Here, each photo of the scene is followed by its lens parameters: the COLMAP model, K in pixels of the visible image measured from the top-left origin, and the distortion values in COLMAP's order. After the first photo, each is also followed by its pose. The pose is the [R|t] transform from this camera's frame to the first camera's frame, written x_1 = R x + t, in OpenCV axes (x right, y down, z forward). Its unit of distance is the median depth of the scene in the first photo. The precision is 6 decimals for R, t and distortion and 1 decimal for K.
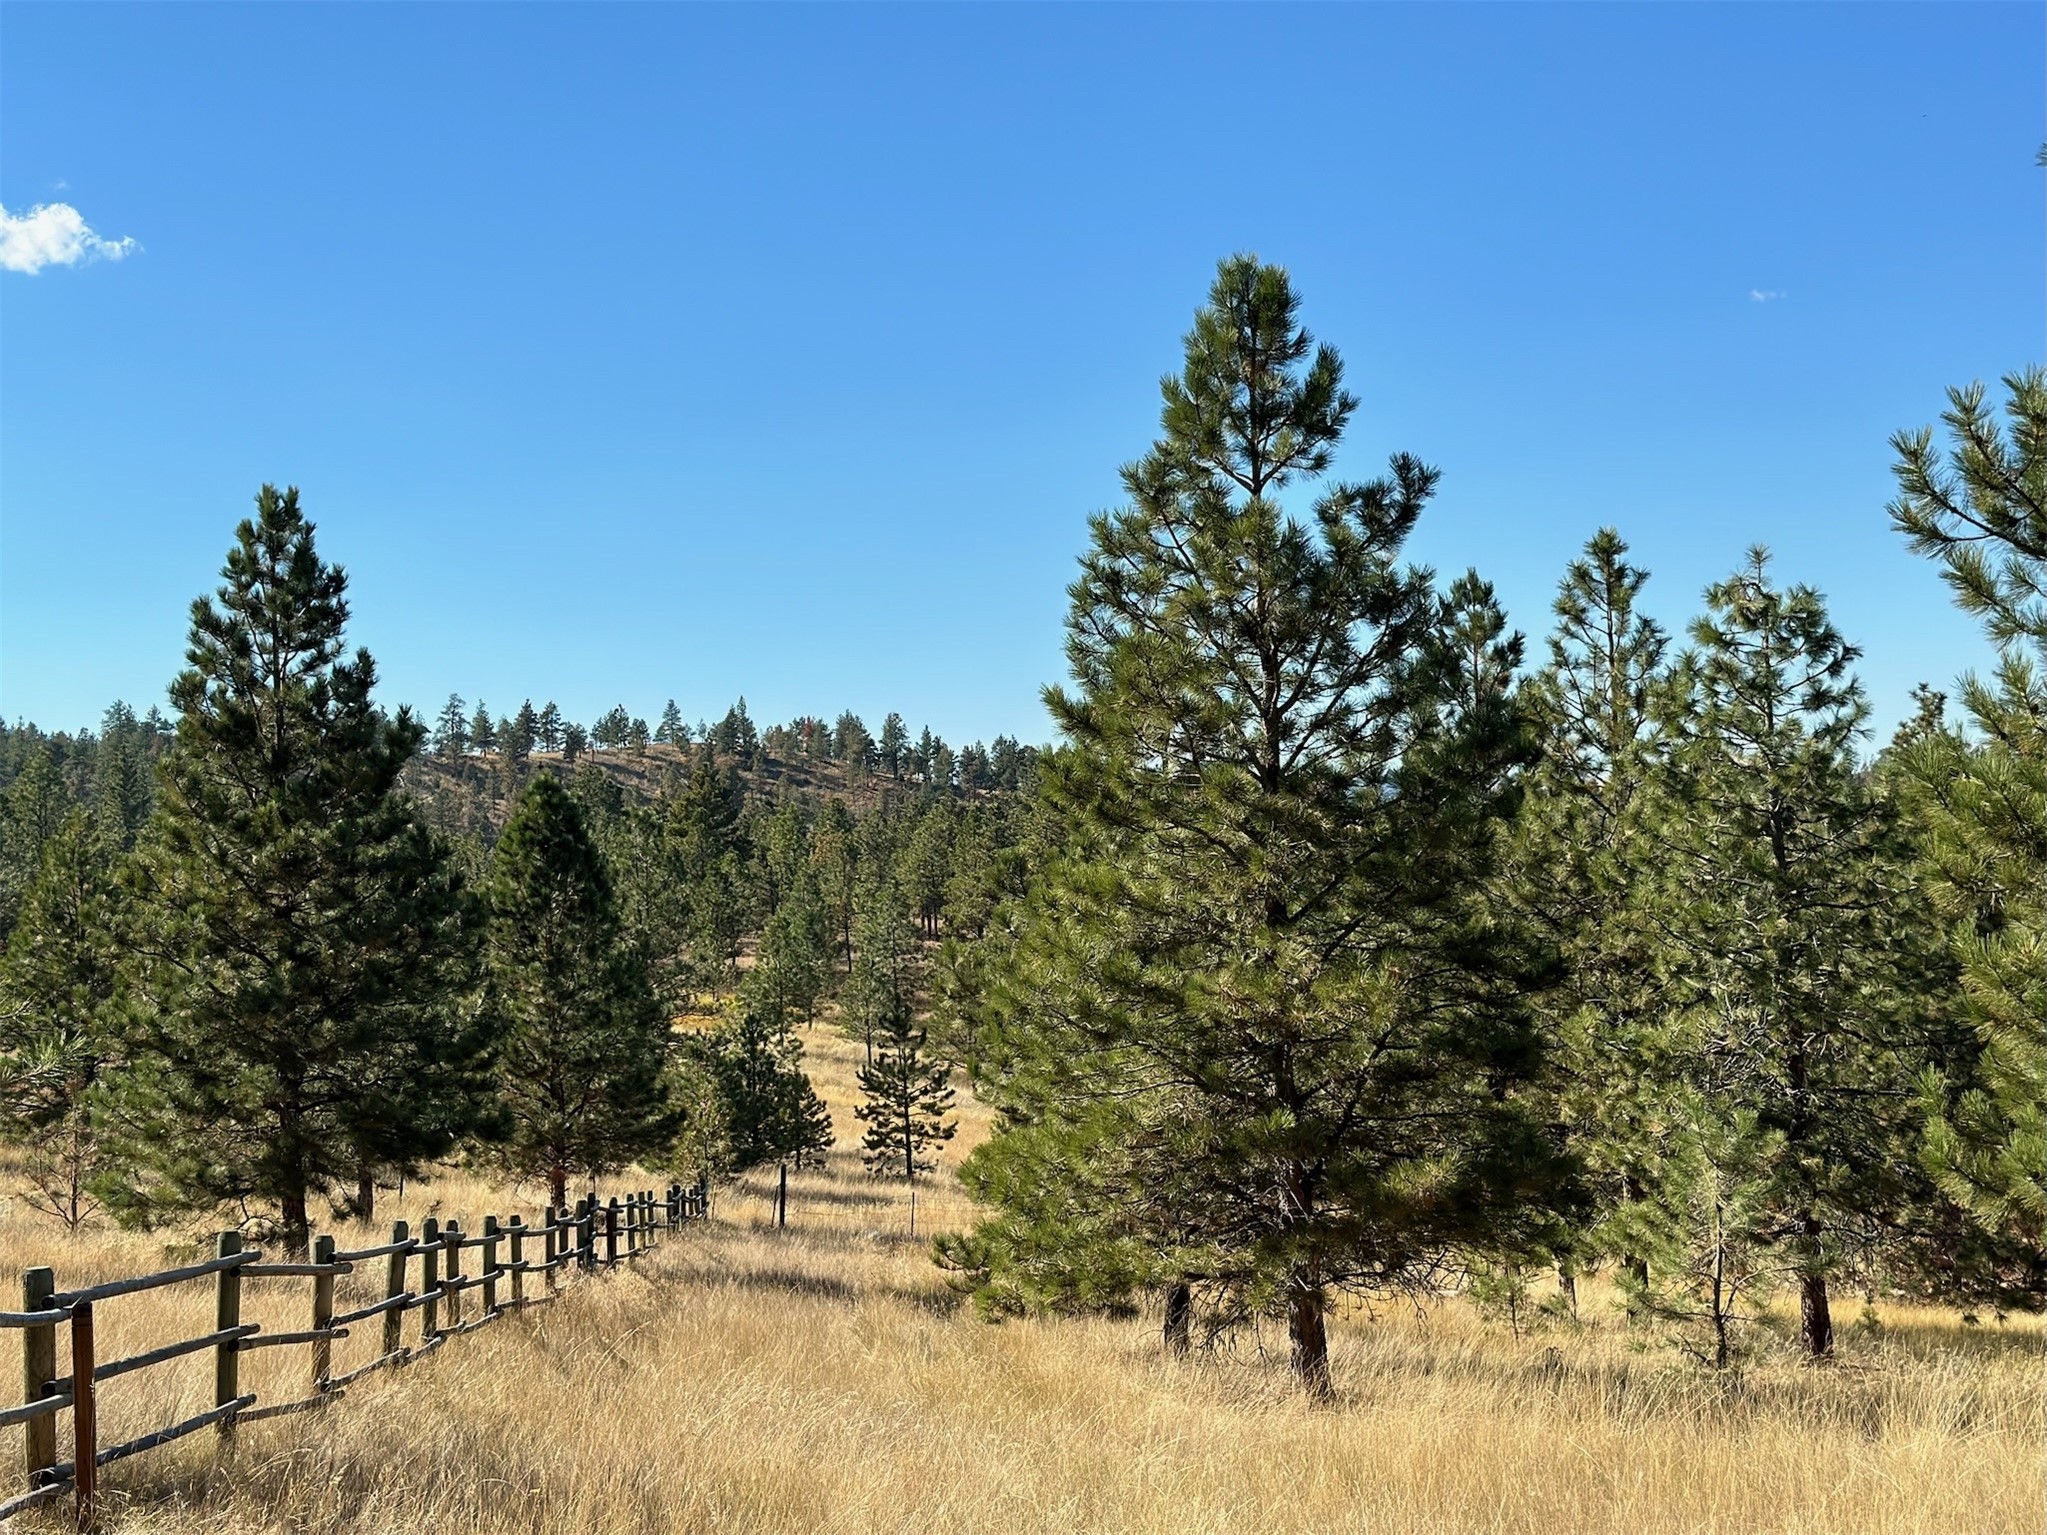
lens RADIAL K [[2892.4, 0, 1032.1], [0, 2892.4, 786.7], [0, 0, 1]] dist [0.163163, -0.200565]
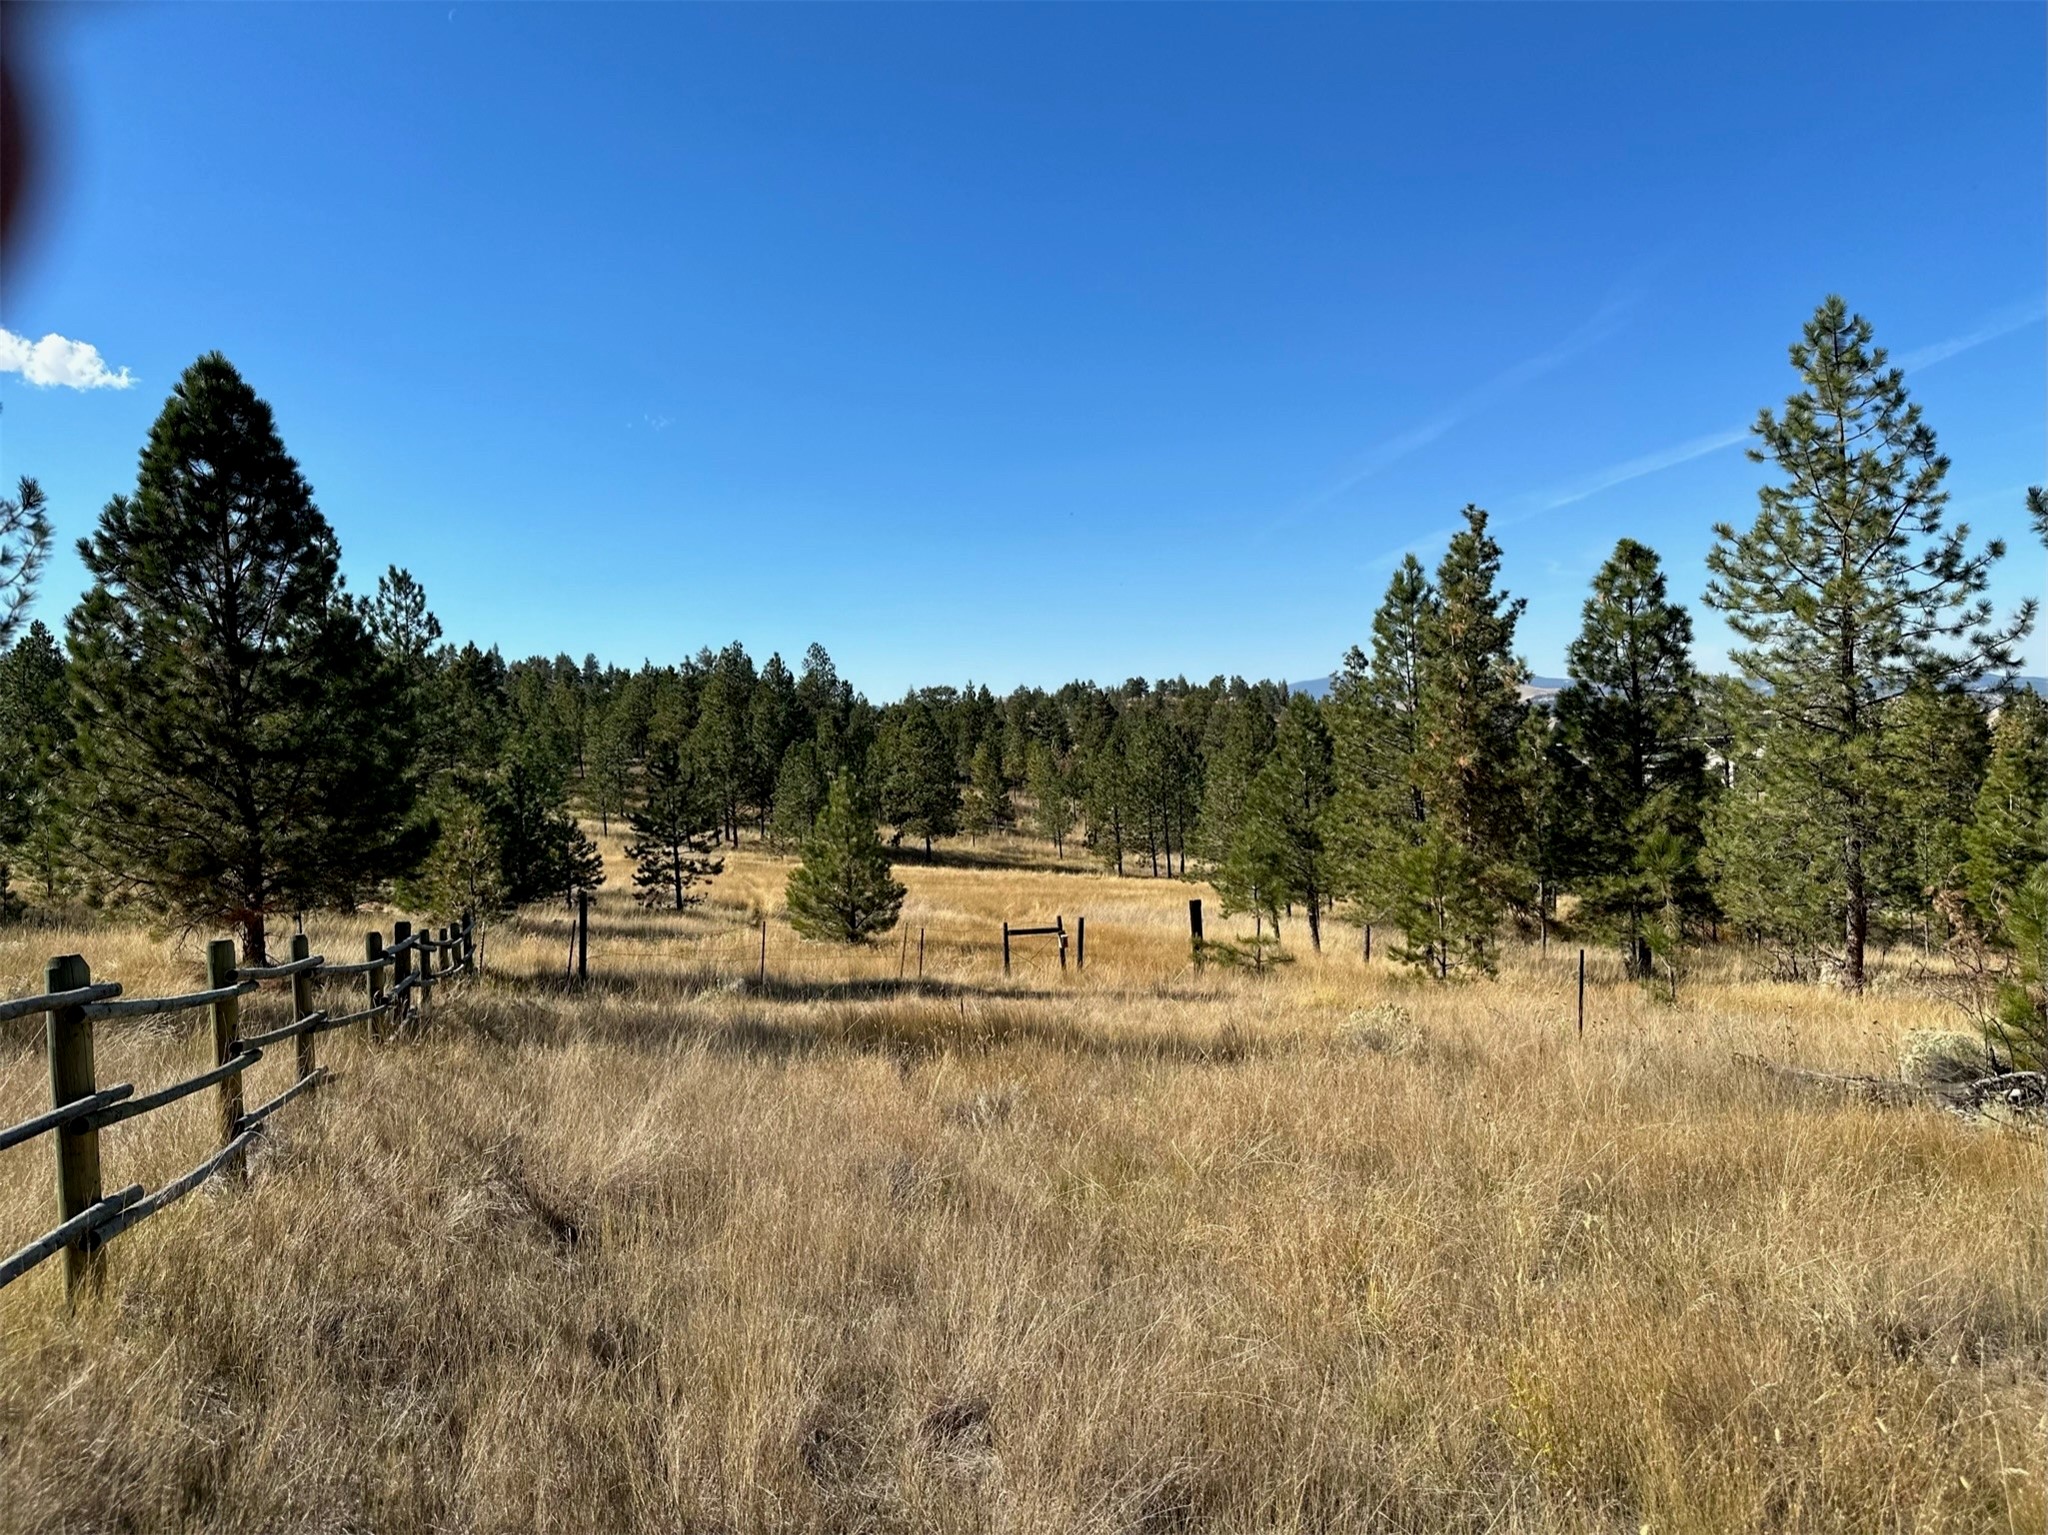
lens RADIAL K [[1398.5, 0, 1029.8], [0, 1398.5, 804.5], [0, 0, 1]] dist [0.190332, -0.362395]
pose [[0.966997, -0.014027, 0.254402, -0.066592], [-0.001164, 0.998230, 0.059461, 0.085188], [-0.254785, -0.057794, 0.965269, 0.614653]]
